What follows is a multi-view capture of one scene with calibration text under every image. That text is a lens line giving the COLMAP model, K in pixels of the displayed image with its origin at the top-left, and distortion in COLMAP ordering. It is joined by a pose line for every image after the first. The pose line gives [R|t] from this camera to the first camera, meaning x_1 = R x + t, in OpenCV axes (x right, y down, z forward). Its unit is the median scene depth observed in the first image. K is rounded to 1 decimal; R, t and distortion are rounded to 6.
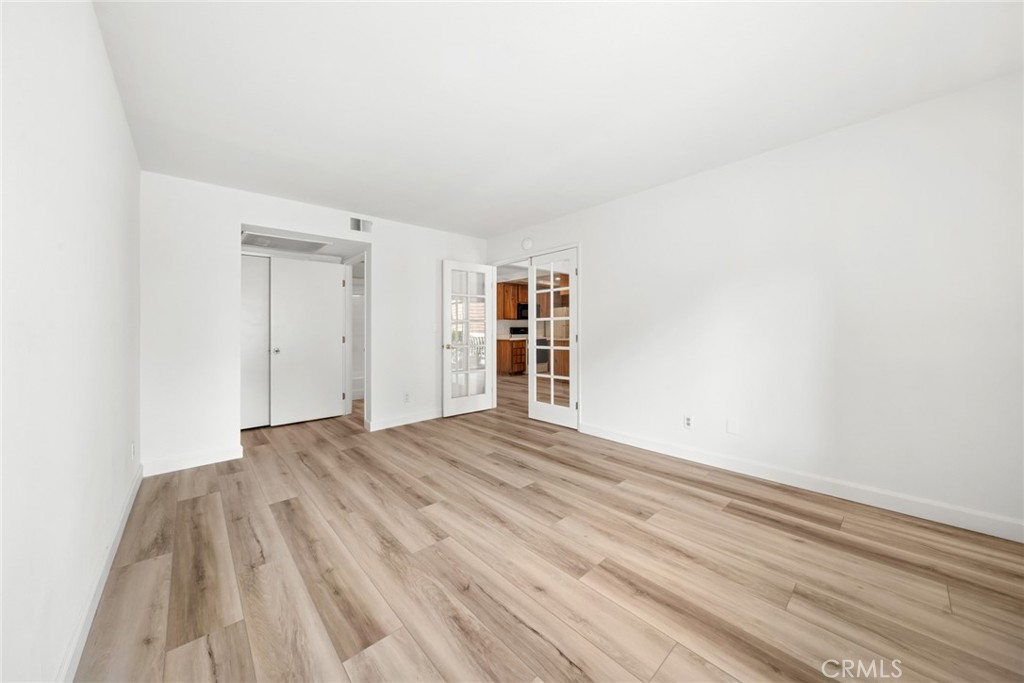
lens RADIAL K [[351.6, 0, 507.6], [0, 351.6, 331.4], [0, 0, 1]] dist [-0.000651, -0.000141]
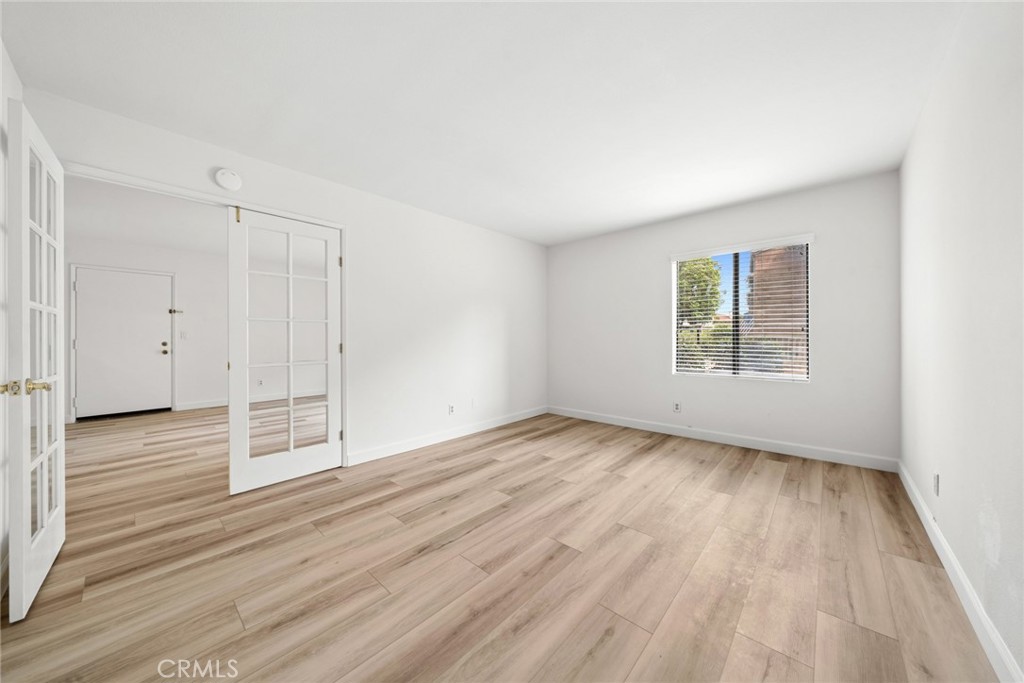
lens RADIAL K [[351.6, 0, 507.6], [0, 351.6, 331.4], [0, 0, 1]] dist [-0.000651, -0.000141]
pose [[-0.092601, 0.028339, 0.995300, -0.891898], [0.006326, 0.999591, -0.027872, 0.013201], [-0.995683, 0.003715, -0.092743, 1.038534]]
